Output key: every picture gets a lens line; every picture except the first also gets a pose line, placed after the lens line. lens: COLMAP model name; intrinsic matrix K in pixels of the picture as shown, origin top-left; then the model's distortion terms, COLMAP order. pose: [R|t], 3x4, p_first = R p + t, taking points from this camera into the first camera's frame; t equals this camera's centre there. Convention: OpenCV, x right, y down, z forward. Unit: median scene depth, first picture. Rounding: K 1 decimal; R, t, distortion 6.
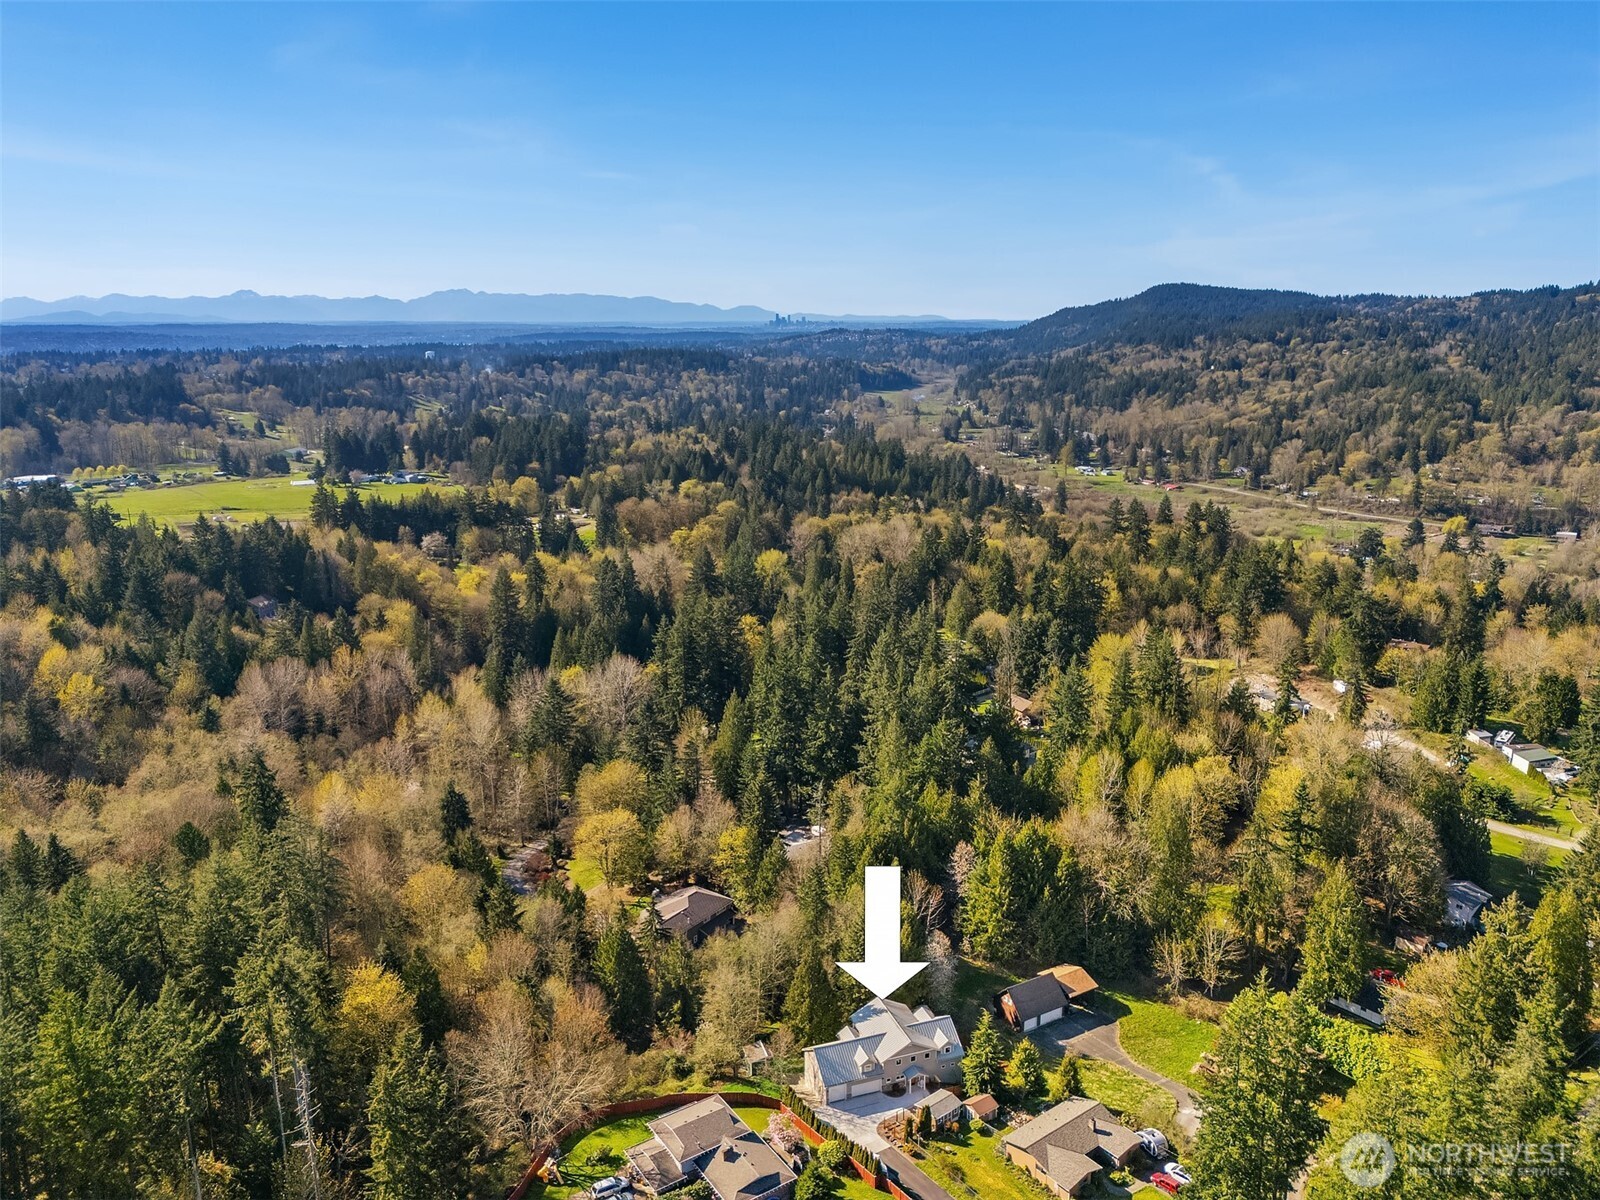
lens RADIAL K [[1088.2, 0, 800.0], [0, 1088.2, 600.0], [0, 0, 1]] dist [0.004690, 0.000776]
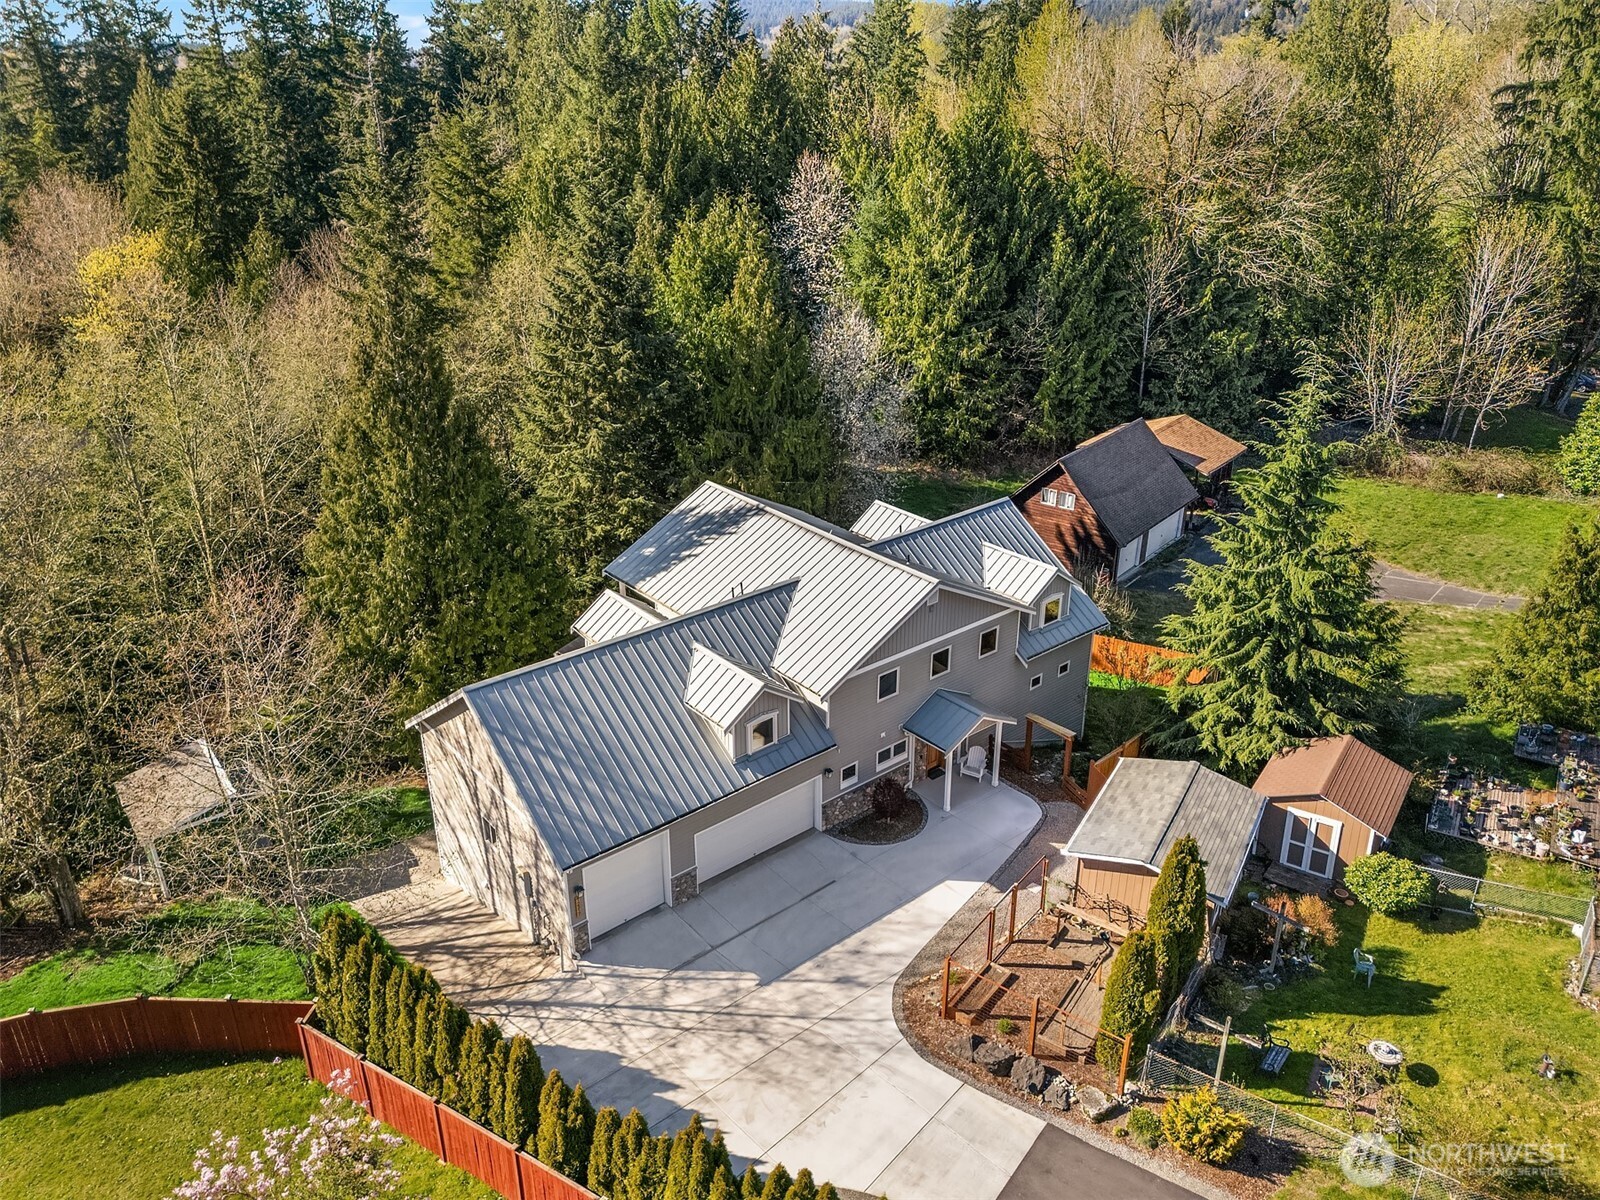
lens RADIAL K [[1088.2, 0, 800.0], [0, 1088.2, 600.0], [0, 0, 1]] dist [0.004690, 0.000776]
pose [[0.928931, -0.134553, 0.344939, 0.004219], [0.059006, 0.973522, 0.220845, 0.361805], [-0.365521, -0.184796, 0.912274, 0.819286]]
